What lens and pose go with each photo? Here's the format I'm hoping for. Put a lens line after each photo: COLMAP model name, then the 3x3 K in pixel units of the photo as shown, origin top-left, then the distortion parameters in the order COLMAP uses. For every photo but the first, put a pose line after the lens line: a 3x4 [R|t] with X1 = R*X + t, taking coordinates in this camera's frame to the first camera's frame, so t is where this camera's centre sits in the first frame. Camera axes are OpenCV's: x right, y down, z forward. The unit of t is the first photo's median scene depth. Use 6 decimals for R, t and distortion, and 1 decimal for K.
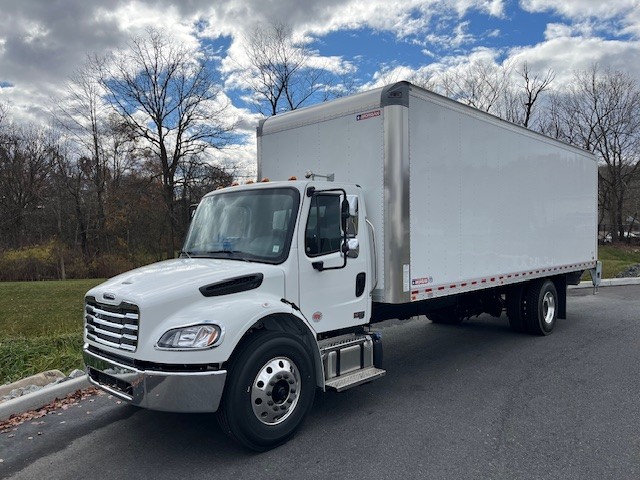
lens RADIAL K [[496.6, 0, 319.6], [0, 496.6, 215.5], [0, 0, 1]] dist [0.110665, -0.176589]
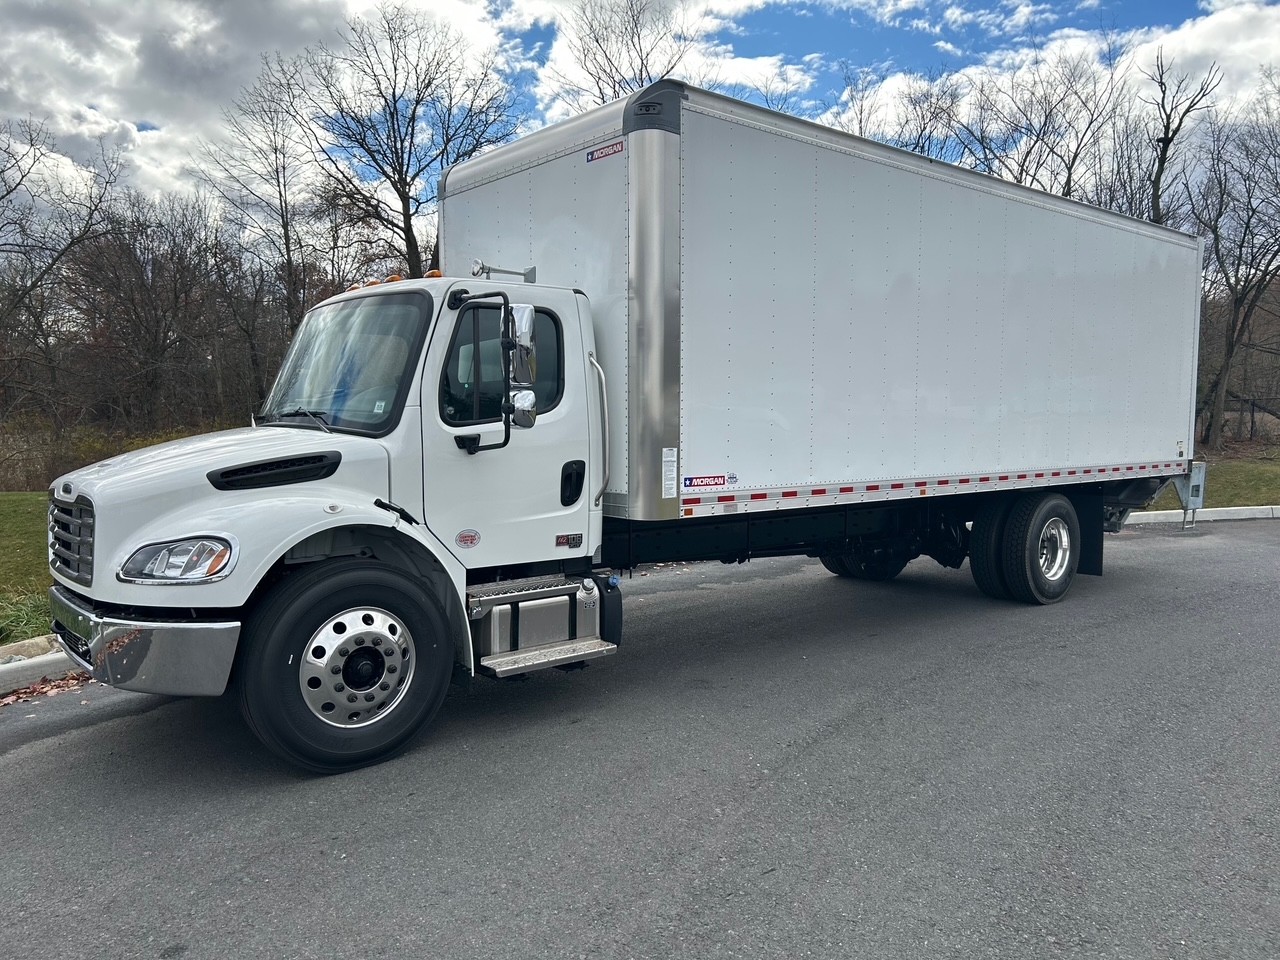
lens RADIAL K [[981.7, 0, 640.2], [0, 981.7, 424.3], [0, 0, 1]] dist [0.056322, -0.077045]
pose [[0.995072, 0.011536, -0.098484, 0.252178], [-0.006967, 0.998889, 0.046611, 0.029448], [0.098912, -0.045695, 0.994046, -0.010420]]
